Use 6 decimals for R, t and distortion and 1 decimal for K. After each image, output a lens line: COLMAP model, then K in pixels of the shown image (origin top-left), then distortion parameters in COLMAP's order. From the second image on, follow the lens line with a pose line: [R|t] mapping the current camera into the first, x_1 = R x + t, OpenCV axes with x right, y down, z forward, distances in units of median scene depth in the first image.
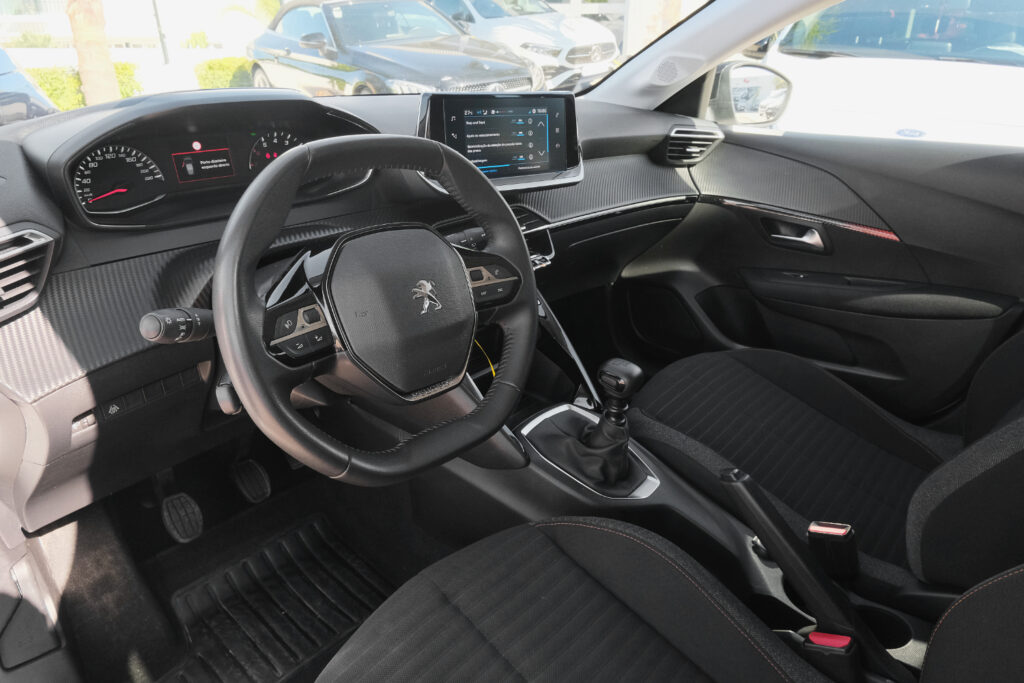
lens RADIAL K [[657.3, 0, 512.0], [0, 657.3, 341.5], [0, 0, 1]] dist [-0.050949, 0.048388]
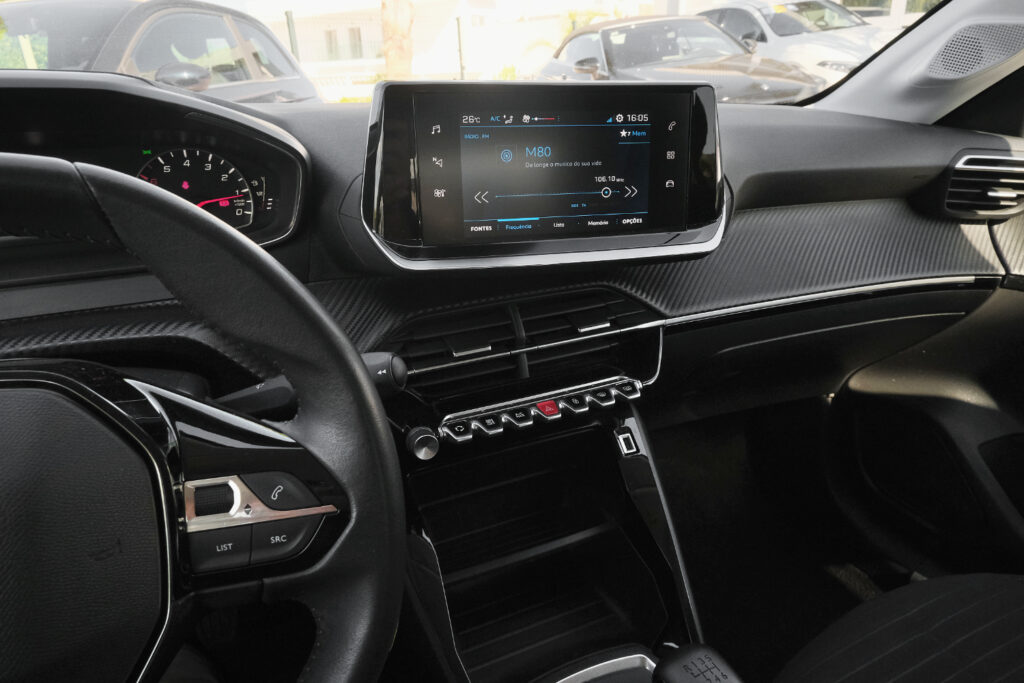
lens RADIAL K [[651.8, 0, 514.7], [0, 651.8, 334.7], [0, 0, 1]] dist [0.001388, 0.001245]
pose [[0.917270, 0.117423, -0.380563, 0.123348], [-0.134729, 0.990699, -0.019055, -0.109803], [0.374786, 0.068752, 0.924559, 0.343639]]
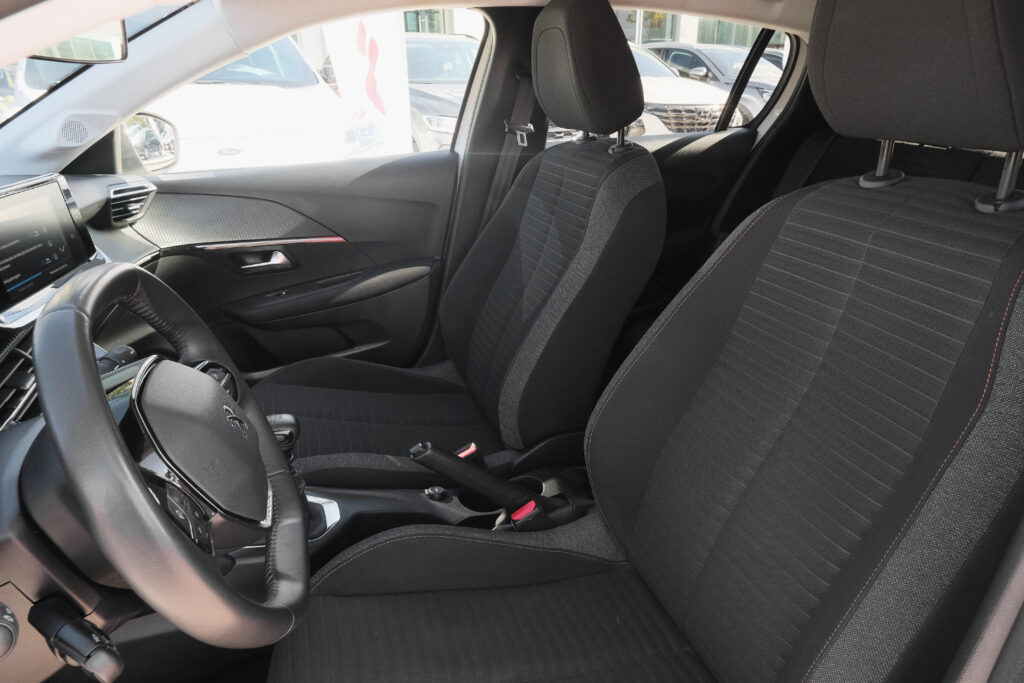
lens RADIAL K [[651.8, 0, 514.7], [0, 651.8, 334.7], [0, 0, 1]] dist [0.001388, 0.001245]
pose [[0.477181, -0.361608, 0.800961, -0.286726], [0.381360, 0.906337, 0.181982, -0.087042], [-0.791747, 0.218616, 0.570390, 0.060414]]
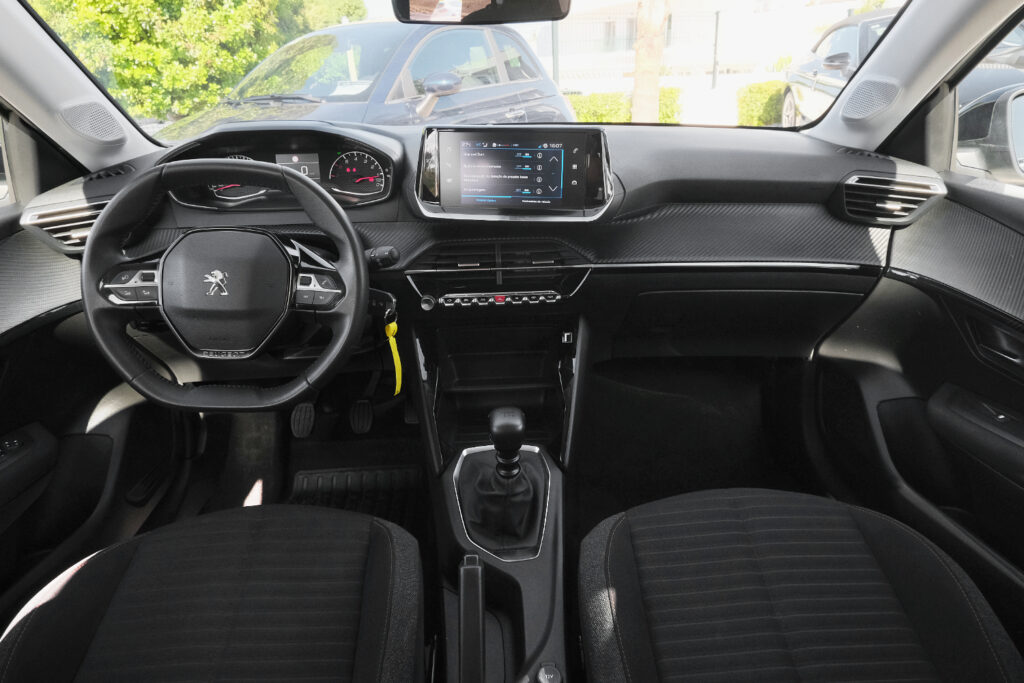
lens RADIAL K [[616.0, 0, 512.2], [0, 616.0, 341.1], [0, 0, 1]] dist [0.004824, 0.001317]
pose [[0.699557, 0.254839, -0.667590, 0.484234], [-0.263402, 0.960422, 0.090606, -0.097590], [0.664258, 0.112460, 0.738995, 0.217215]]
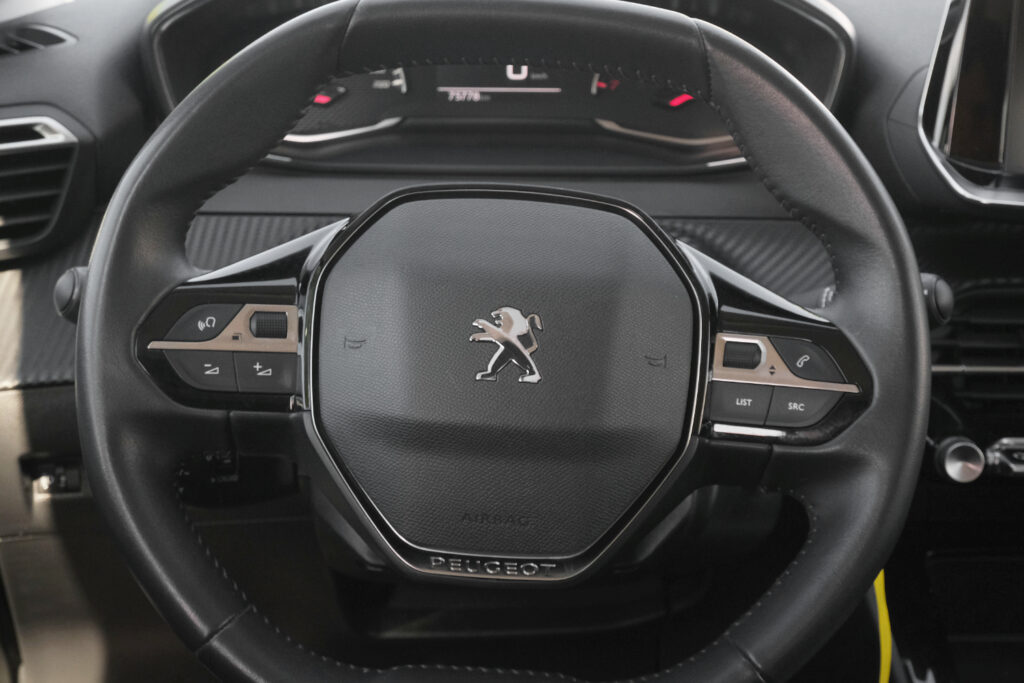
lens RADIAL K [[1994.1, 0, 512.0], [0, 1994.1, 341.5], [0, 0, 1]] dist [-0.294003, -0.011256]
pose [[0.673592, 0.155763, -0.722504, 0.348074], [-0.304475, 0.949220, -0.079223, 0.013559], [0.673475, 0.273348, 0.686813, 0.045439]]
